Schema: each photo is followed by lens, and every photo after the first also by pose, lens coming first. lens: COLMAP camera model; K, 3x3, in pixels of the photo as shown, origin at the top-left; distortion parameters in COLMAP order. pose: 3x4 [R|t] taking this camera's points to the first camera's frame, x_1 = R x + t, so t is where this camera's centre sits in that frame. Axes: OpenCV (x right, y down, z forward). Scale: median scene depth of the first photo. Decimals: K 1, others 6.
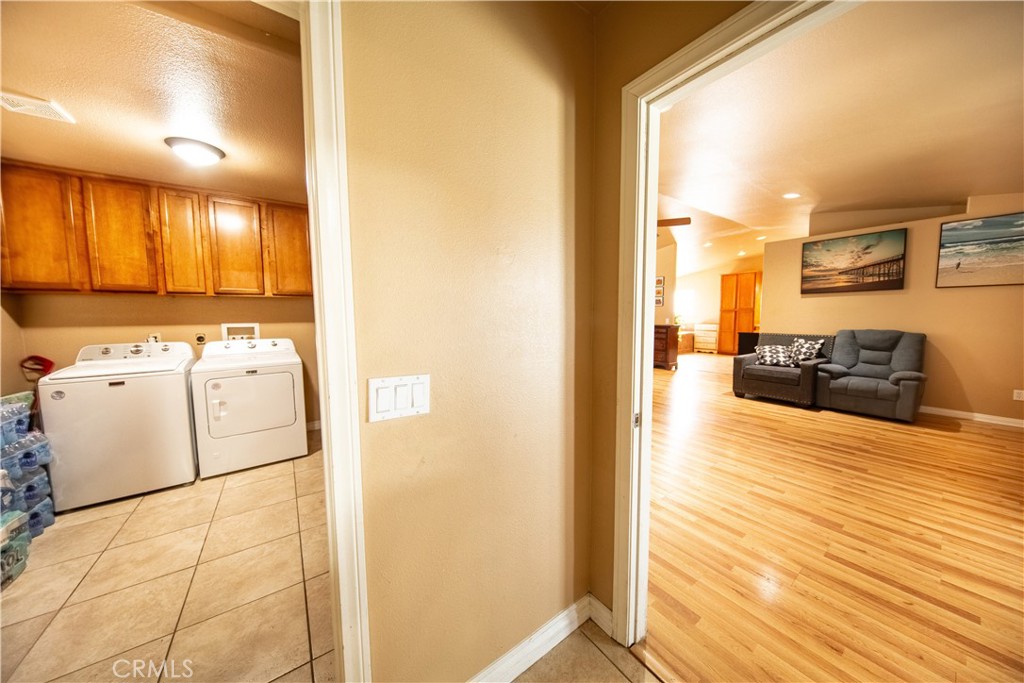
lens RADIAL K [[324.7, 0, 510.5], [0, 324.7, 338.2], [0, 0, 1]] dist [0.004097, -0.002866]
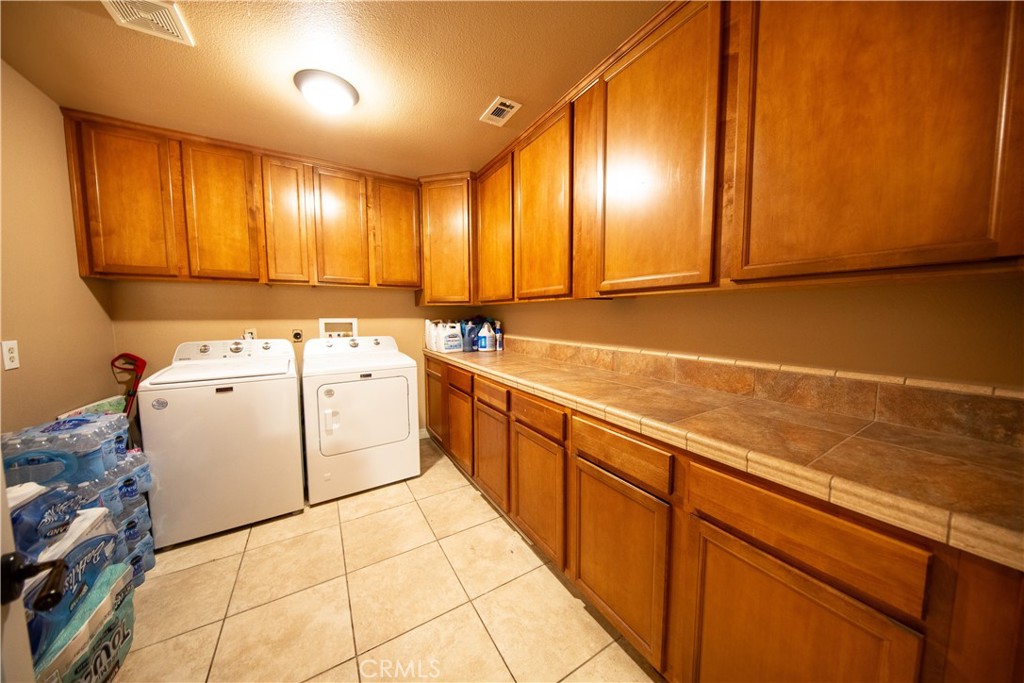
lens RADIAL K [[324.9, 0, 512.5], [0, 324.9, 338.7], [0, 0, 1]] dist [0.009543, -0.005868]
pose [[0.997339, 0.009950, -0.072224, -0.396738], [-0.009972, 0.999950, 0.000049, 0.005157], [0.072220, 0.000671, 0.997388, 0.217844]]
